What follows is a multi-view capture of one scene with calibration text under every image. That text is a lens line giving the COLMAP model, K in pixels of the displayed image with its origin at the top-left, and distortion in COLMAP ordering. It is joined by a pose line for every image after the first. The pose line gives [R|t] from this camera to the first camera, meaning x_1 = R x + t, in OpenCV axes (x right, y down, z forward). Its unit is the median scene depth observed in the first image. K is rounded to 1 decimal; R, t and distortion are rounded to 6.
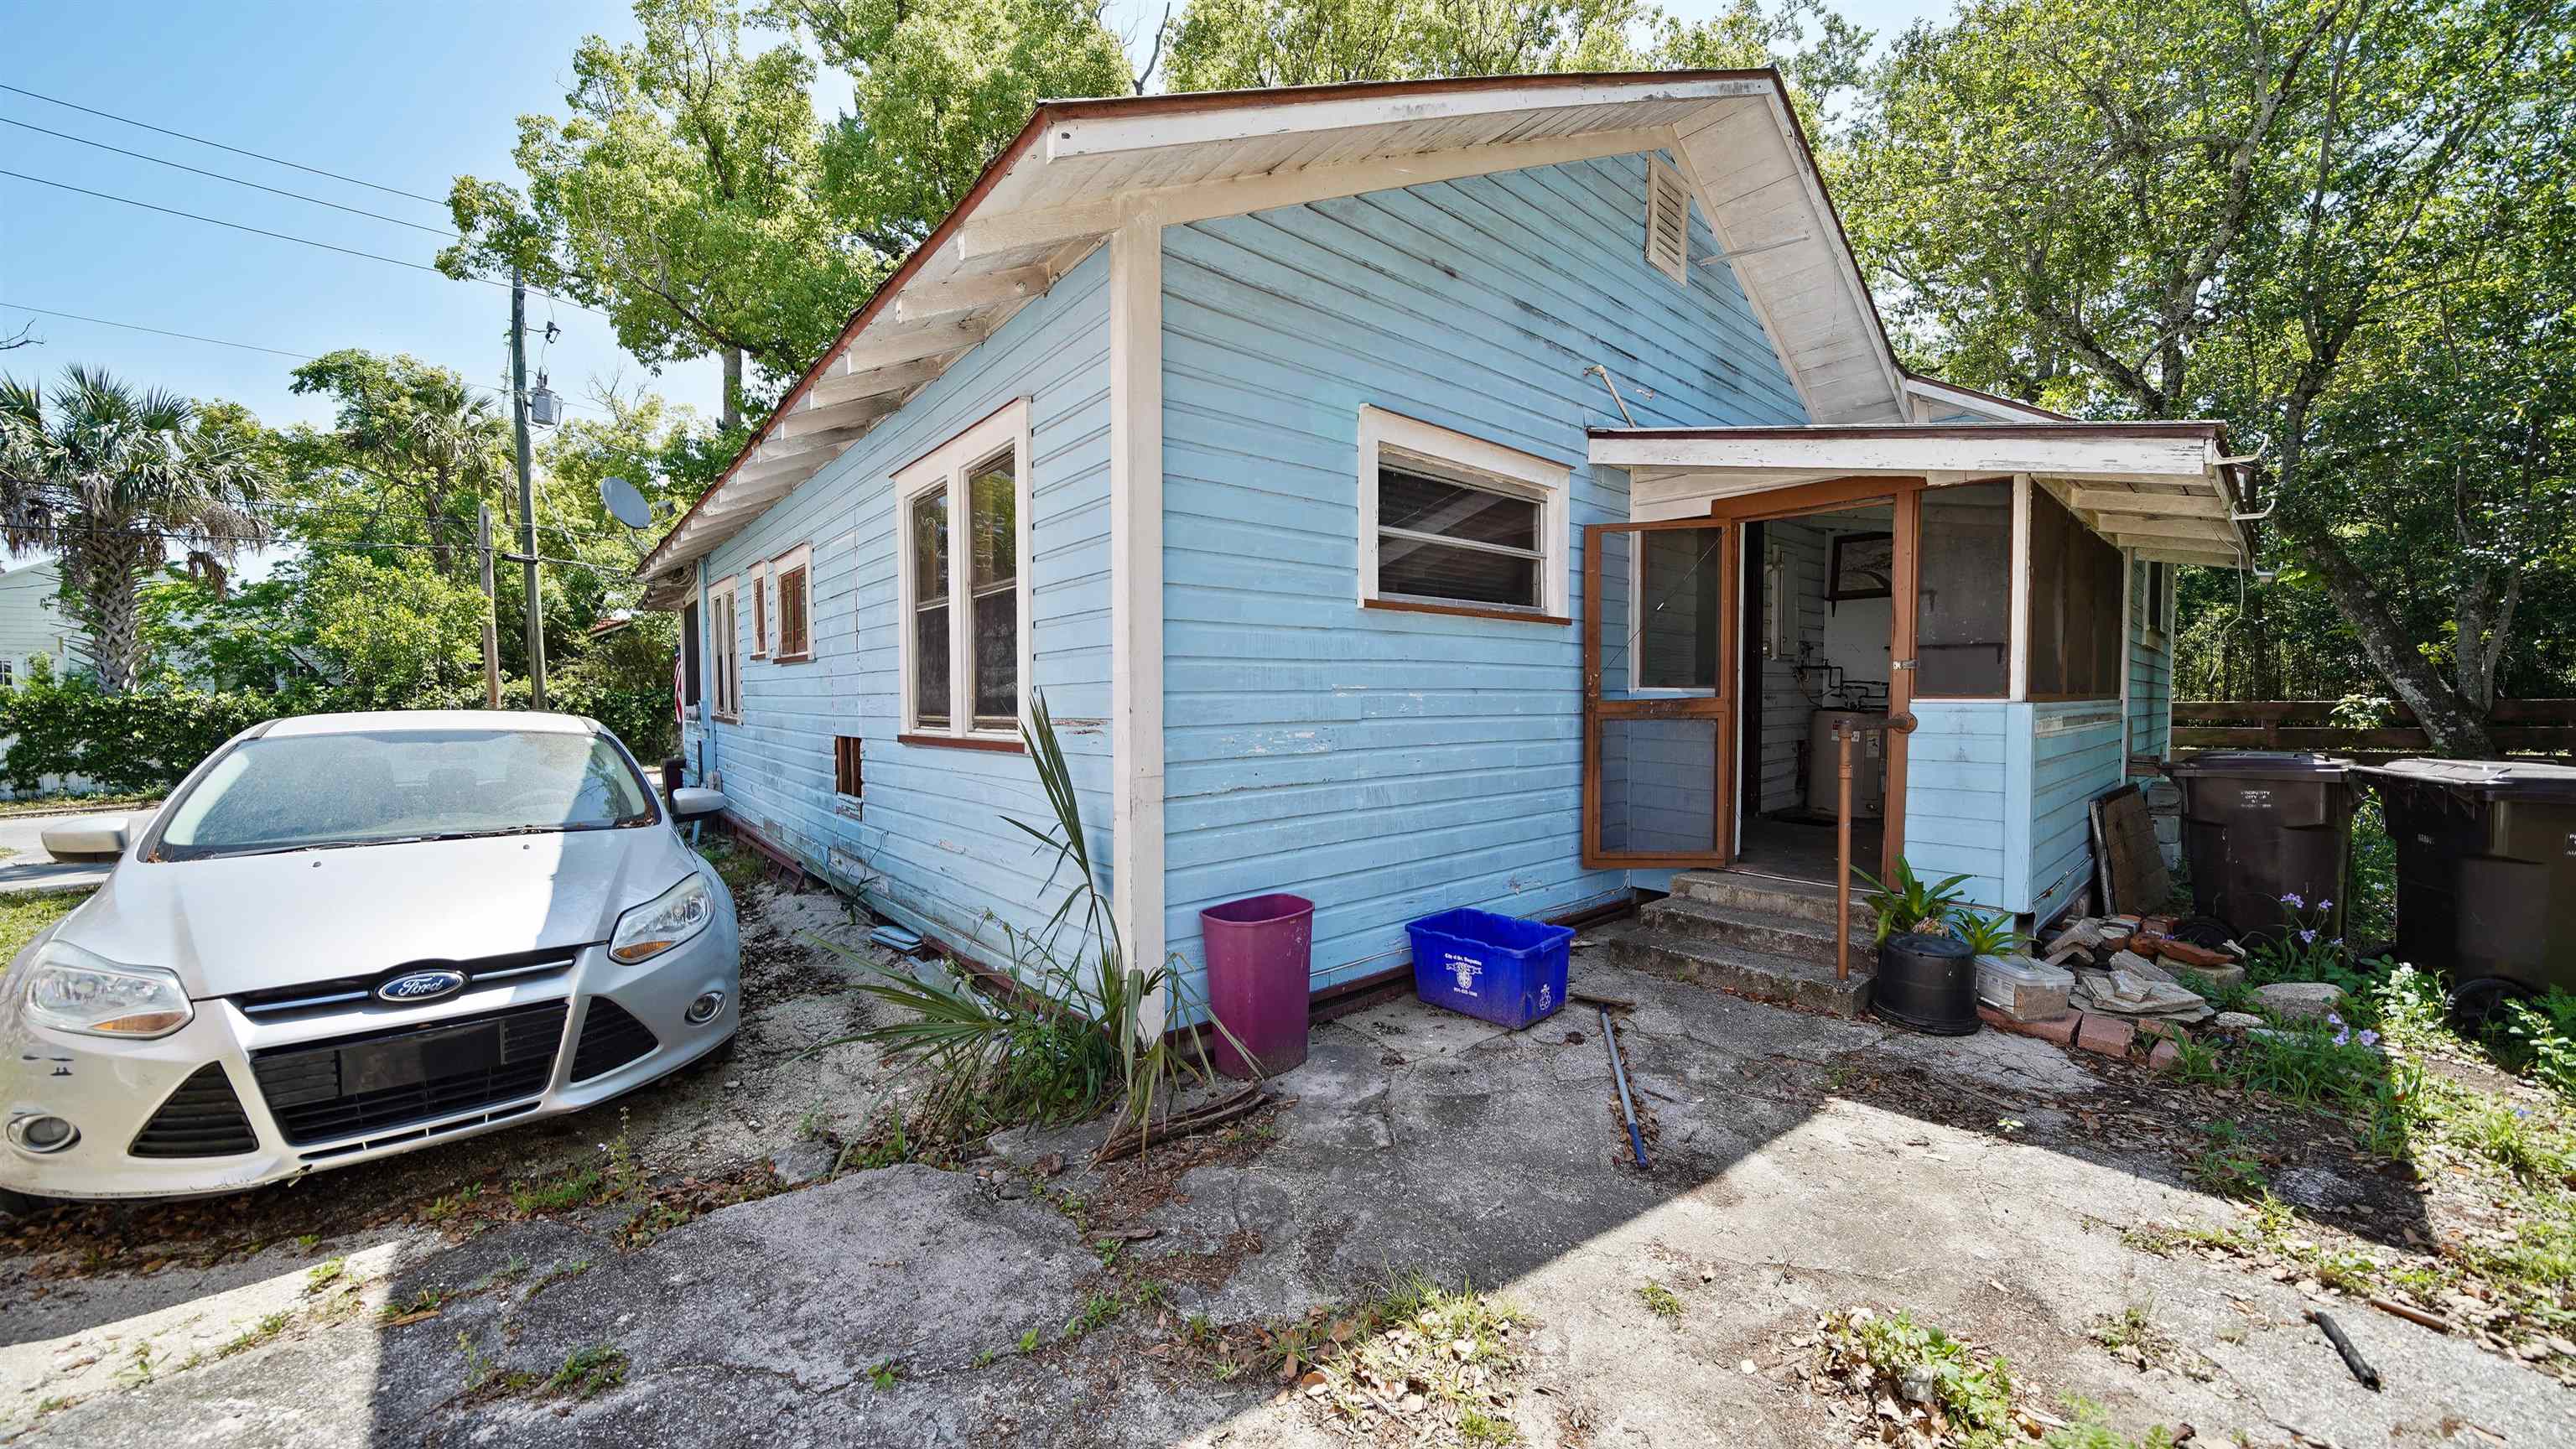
lens RADIAL K [[893.2, 0, 1288.0], [0, 893.2, 724.5], [0, 0, 1]] dist [0.000335, -0.000008]
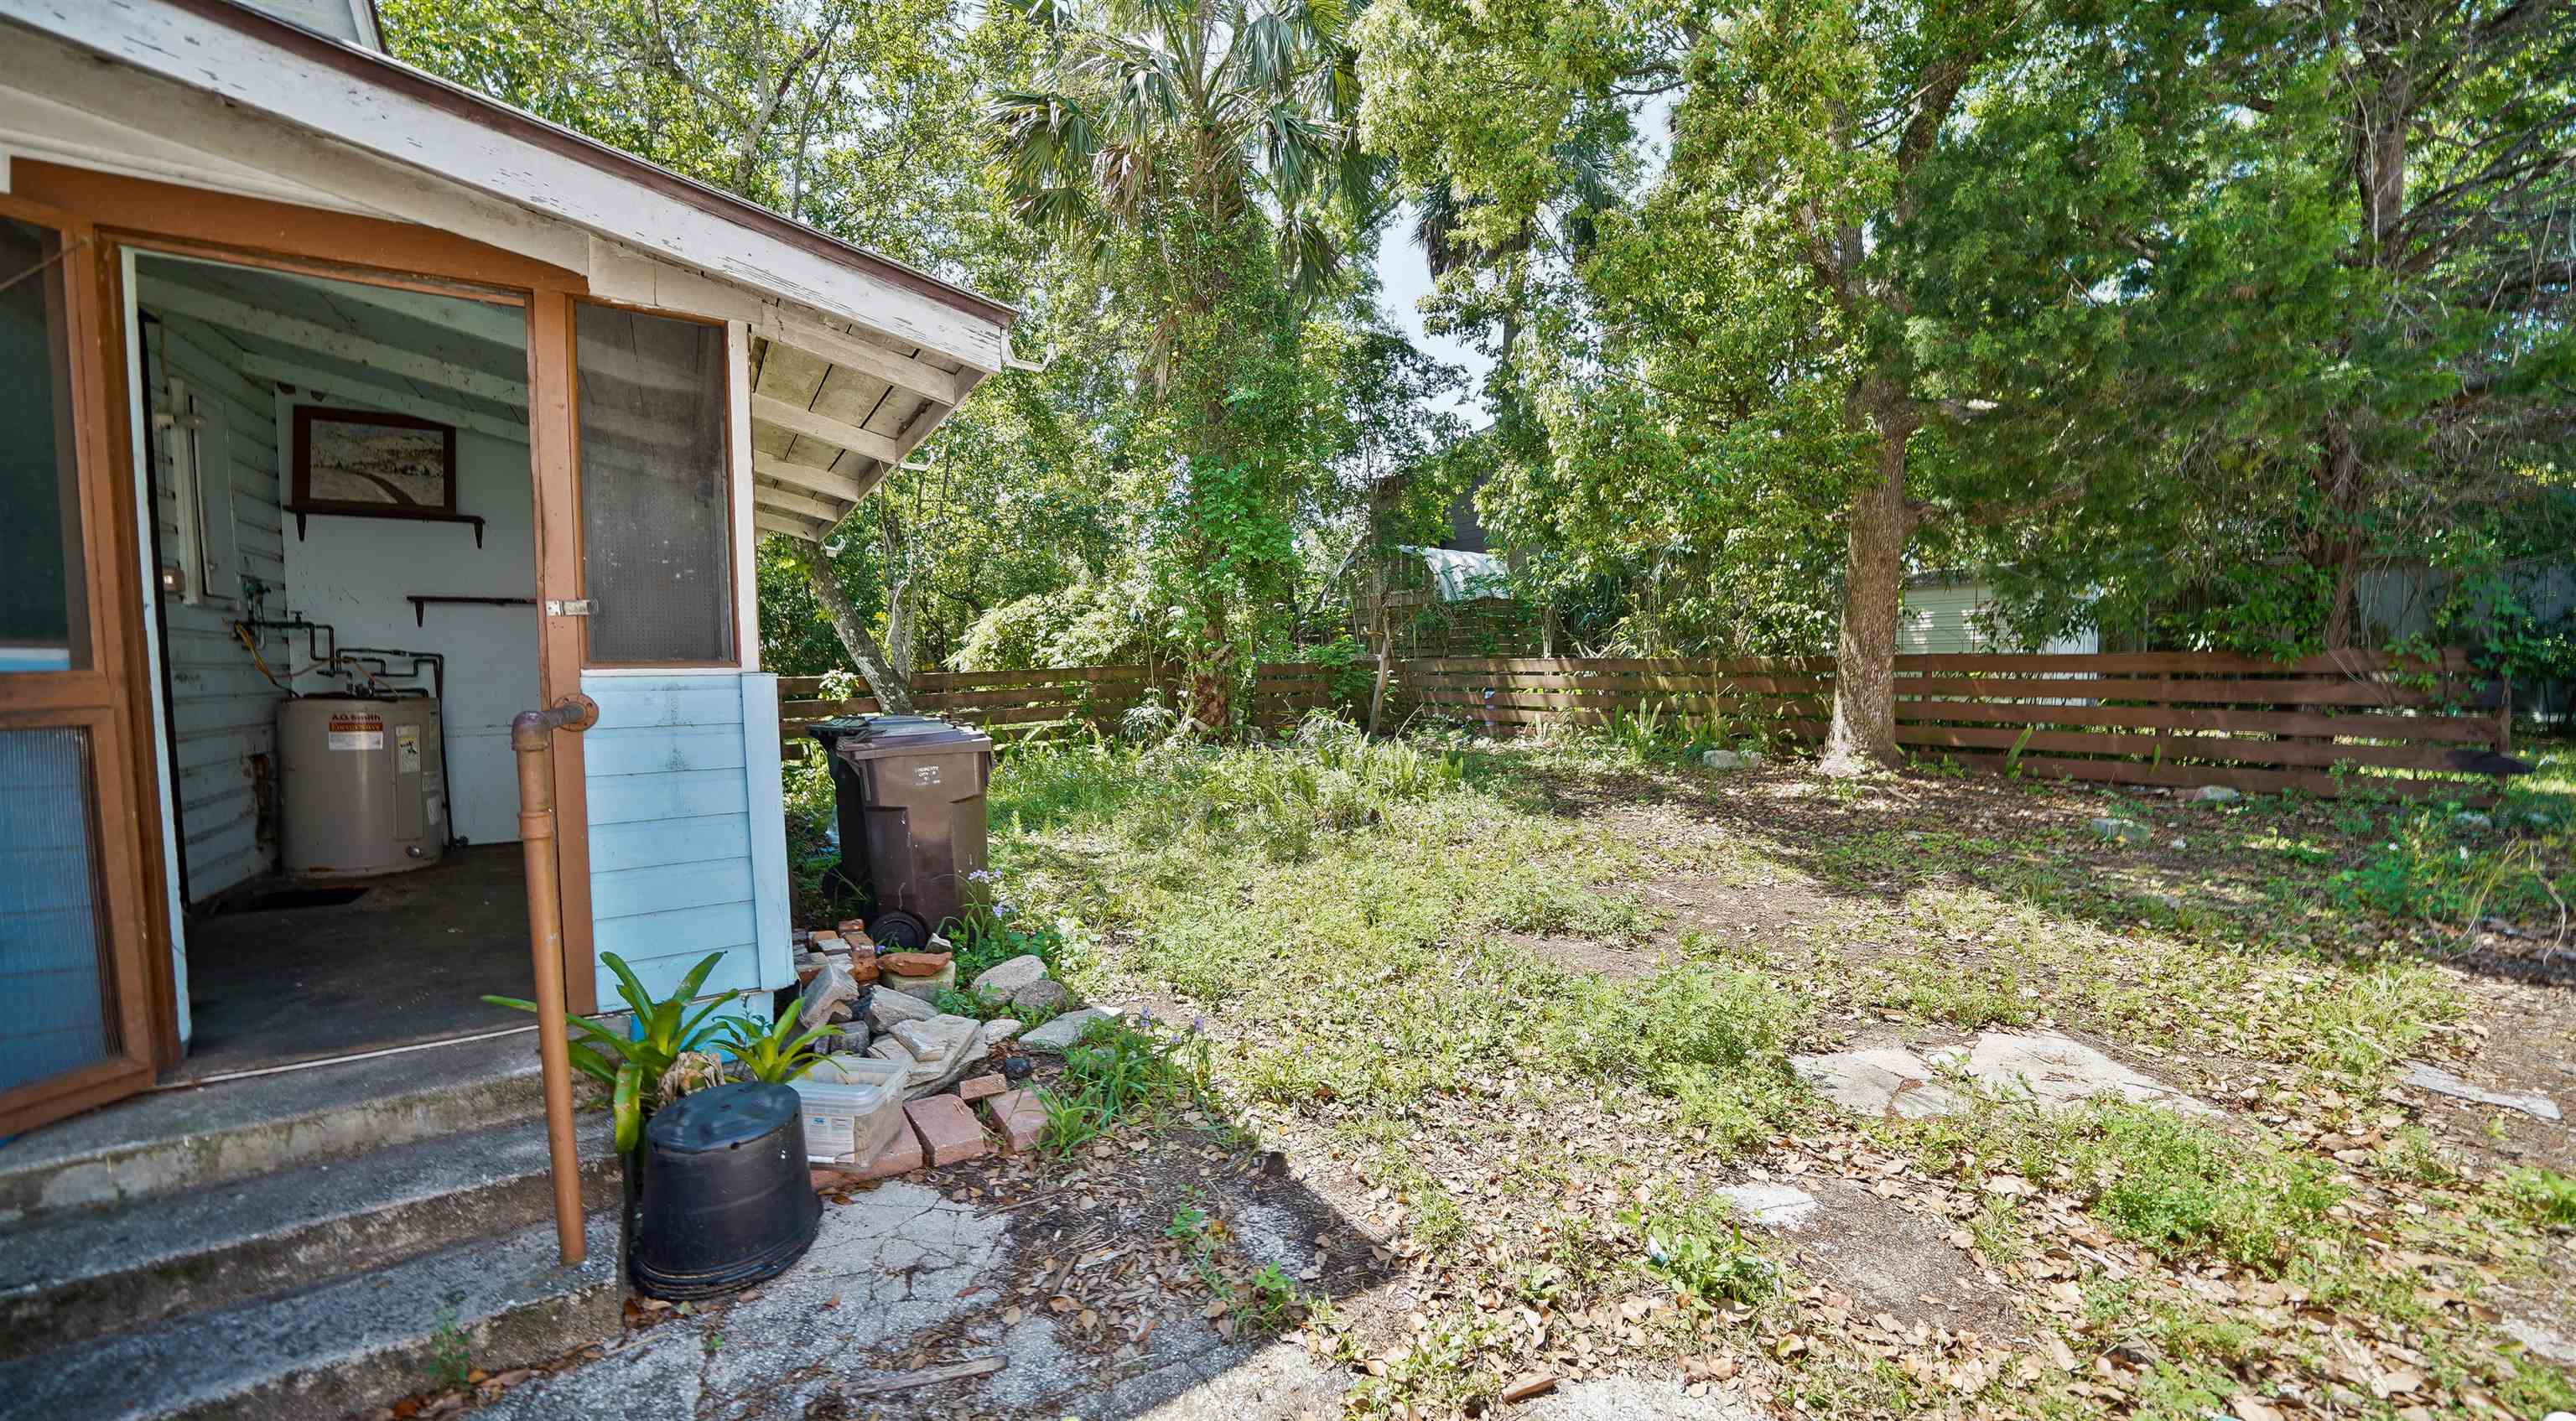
lens RADIAL K [[906.9, 0, 1288.0], [0, 906.9, 710.5], [0, 0, 1]] dist [-0.032538, 0.003147]
pose [[0.123476, -0.045256, 0.991315, 0.211179], [0.043268, 0.998255, 0.040184, -0.006238], [-0.991404, 0.037931, 0.125219, 0.534570]]
